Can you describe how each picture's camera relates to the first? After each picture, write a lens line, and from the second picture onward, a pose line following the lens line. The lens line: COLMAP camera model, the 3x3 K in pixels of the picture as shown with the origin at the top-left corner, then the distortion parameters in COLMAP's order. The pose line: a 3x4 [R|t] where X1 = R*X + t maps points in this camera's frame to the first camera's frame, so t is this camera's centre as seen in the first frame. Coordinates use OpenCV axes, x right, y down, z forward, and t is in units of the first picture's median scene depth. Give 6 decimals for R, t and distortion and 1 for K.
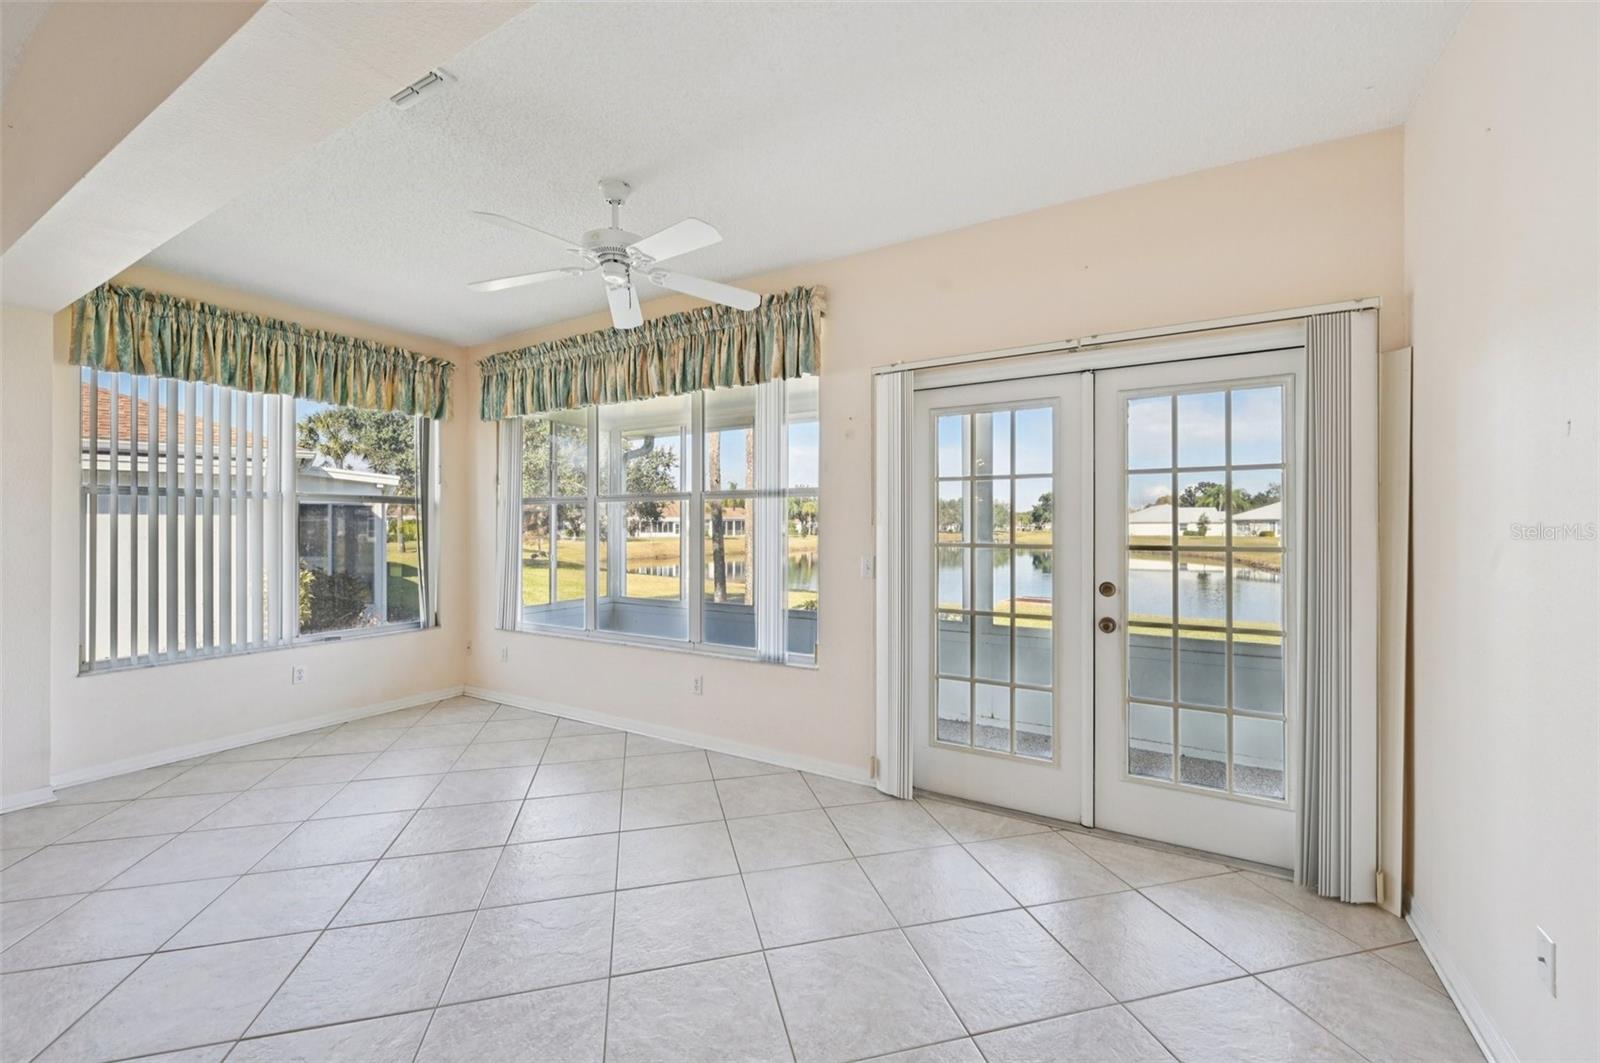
lens RADIAL K [[637.9, 0, 798.2], [0, 637.9, 518.3], [0, 0, 1]] dist [-0.000674, 0.000408]
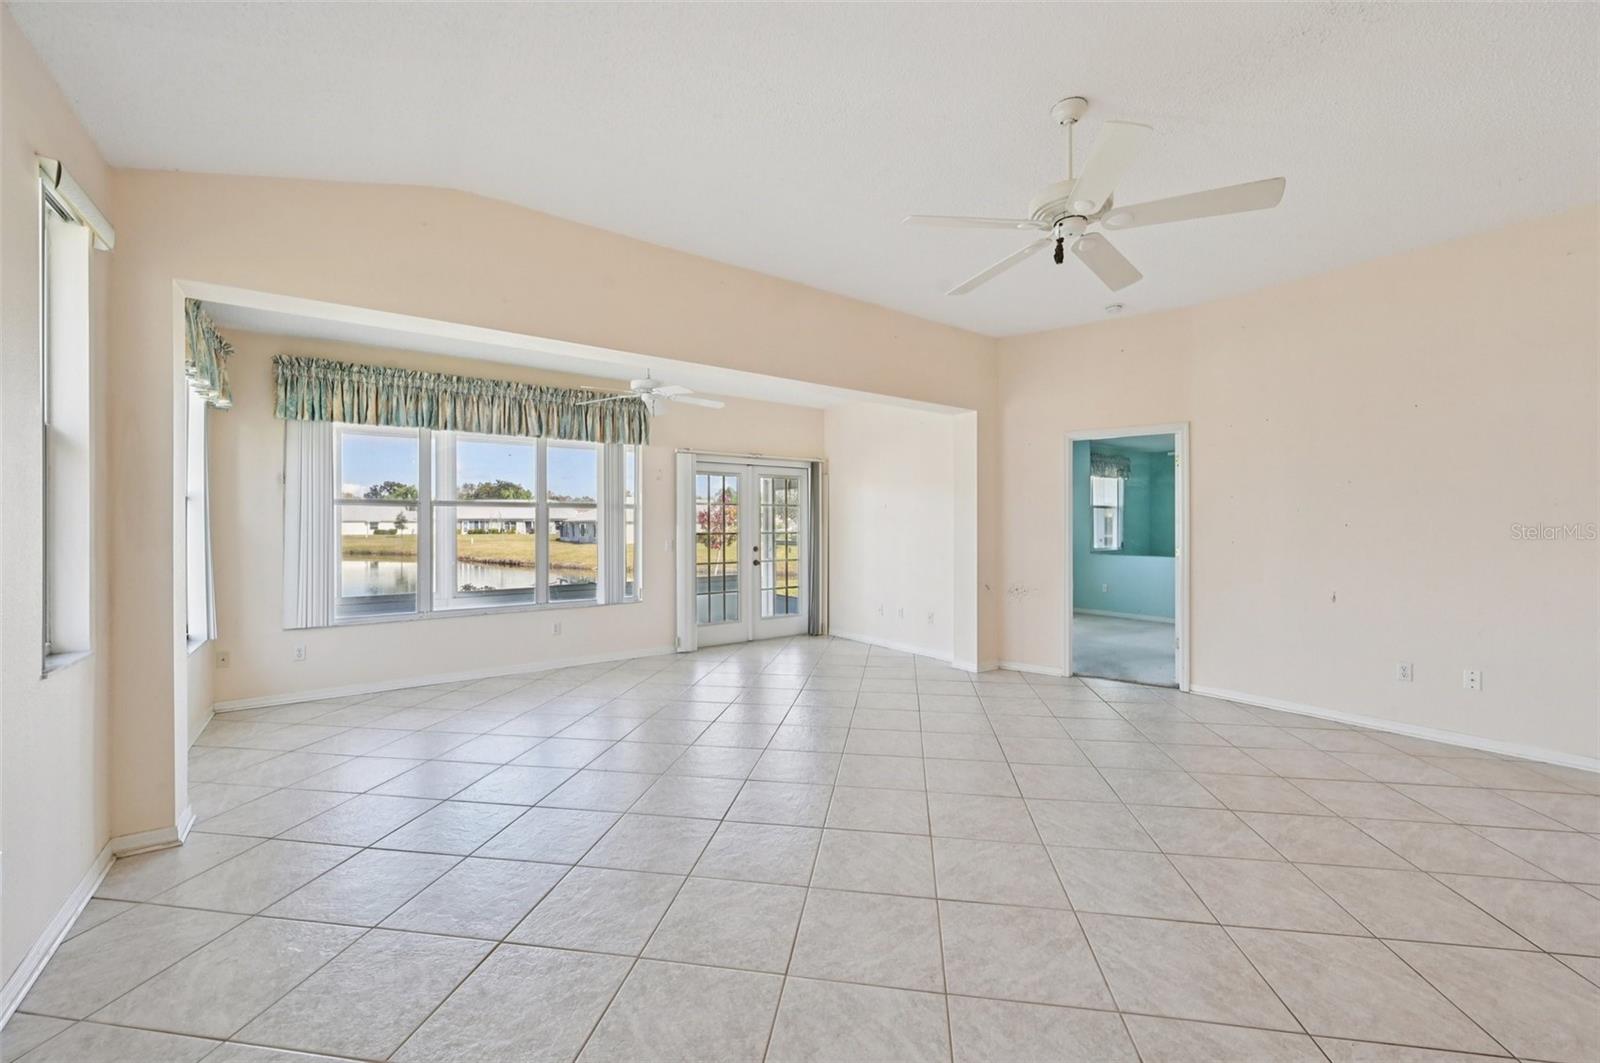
lens RADIAL K [[633.3, 0, 807.4], [0, 633.3, 528.3], [0, 0, 1]] dist [-0.000460, 0.000002]
pose [[0.387979, -0.006844, 0.921643, -1.360747], [-0.009284, 0.999893, 0.011334, -0.004442], [-0.921621, -0.012954, 0.387874, -0.153467]]
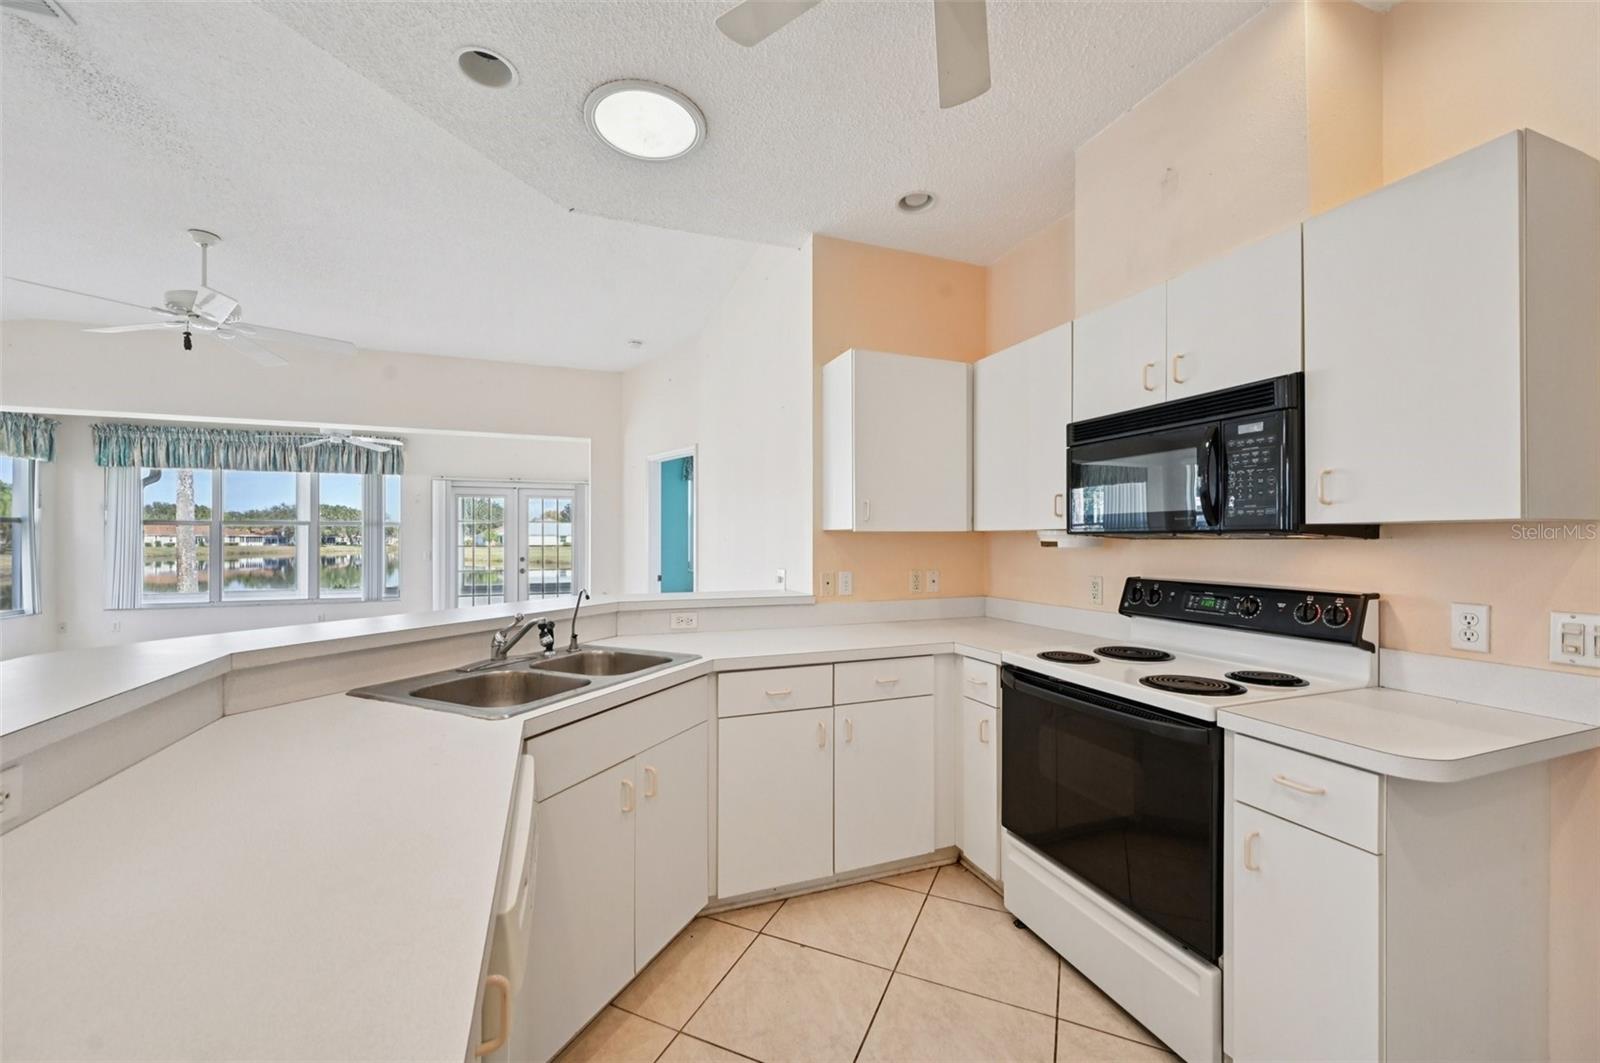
lens RADIAL K [[625.8, 0, 796.9], [0, 625.8, 538.0], [0, 0, 1]] dist [0.000293, -0.000037]
pose [[0.621577, -0.000053, 0.783353, -0.784126], [-0.009337, 0.999928, 0.007476, -0.020424], [-0.783297, -0.011961, 0.621532, -1.418714]]
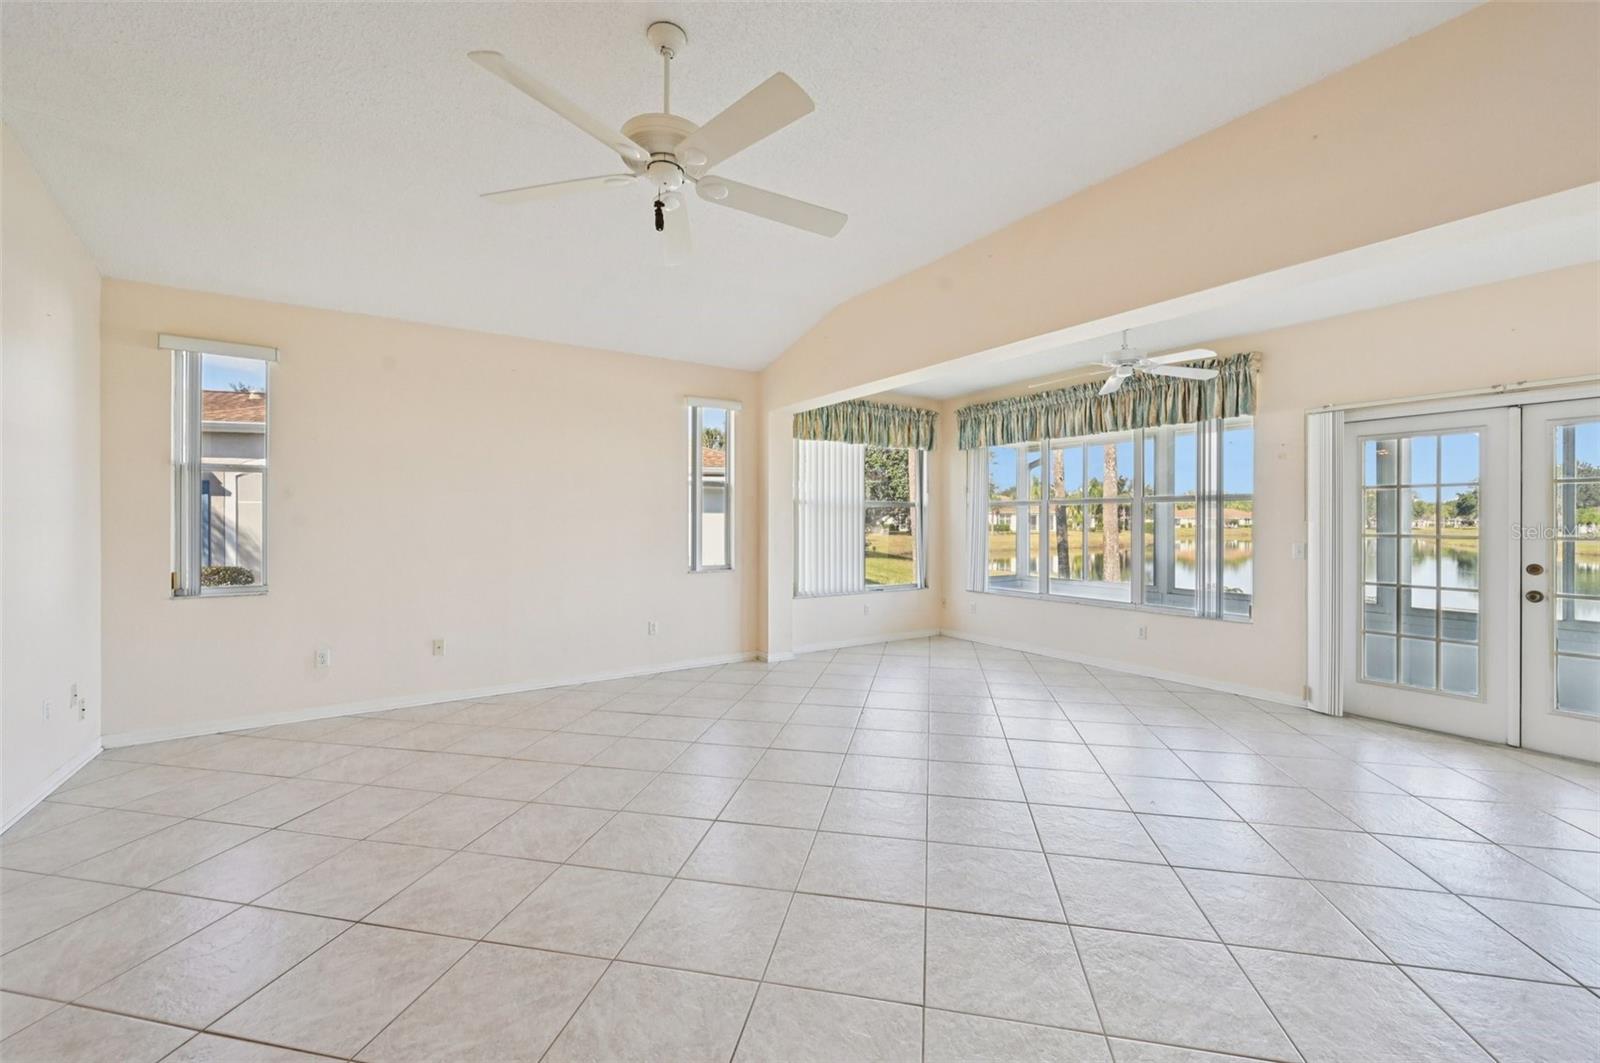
lens RADIAL K [[637.9, 0, 798.2], [0, 637.9, 518.3], [0, 0, 1]] dist [-0.000674, 0.000408]
pose [[0.900663, -0.000757, -0.434517, -0.237270], [0.004643, 0.999958, 0.007883, -0.009907], [0.434493, -0.009117, 0.900629, -0.639054]]
